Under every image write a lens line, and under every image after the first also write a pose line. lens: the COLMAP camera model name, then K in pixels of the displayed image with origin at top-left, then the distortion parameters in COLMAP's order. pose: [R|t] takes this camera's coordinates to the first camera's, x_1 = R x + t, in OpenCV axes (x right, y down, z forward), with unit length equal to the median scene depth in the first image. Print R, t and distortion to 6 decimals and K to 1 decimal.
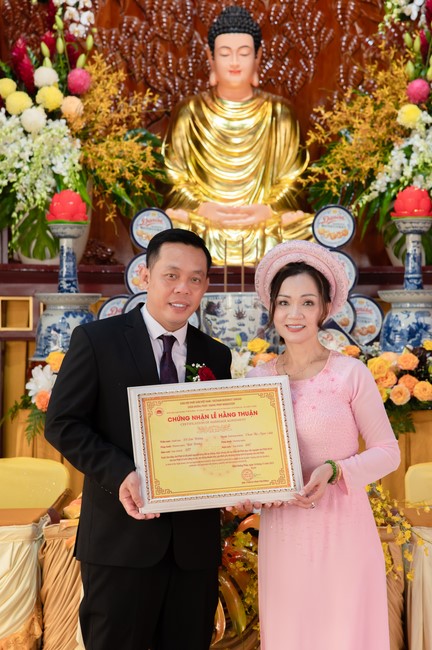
lens RADIAL K [[1654.0, 0, 205.9], [0, 1654.0, 361.0], [0, 0, 1]] dist [1.105728, 0.000000]
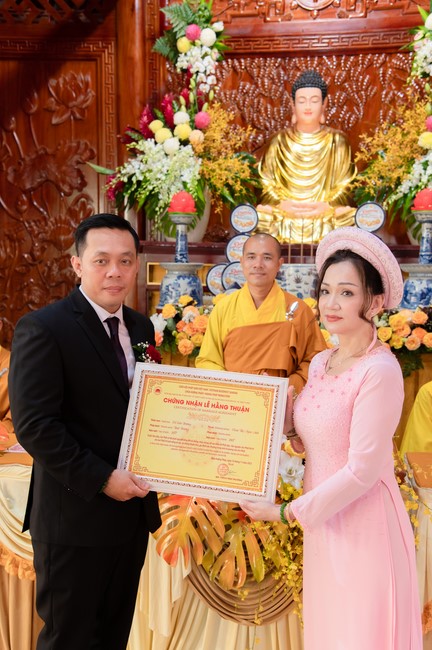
lens RADIAL K [[717.6, 0, 231.0], [0, 717.6, 330.4], [0, 0, 1]] dist [0.255362, 0.000000]
pose [[0.991362, 0.028158, -0.128097, 0.039609], [-0.018342, 0.996849, 0.077175, -0.028519], [0.129867, -0.074159, 0.988754, 0.348873]]
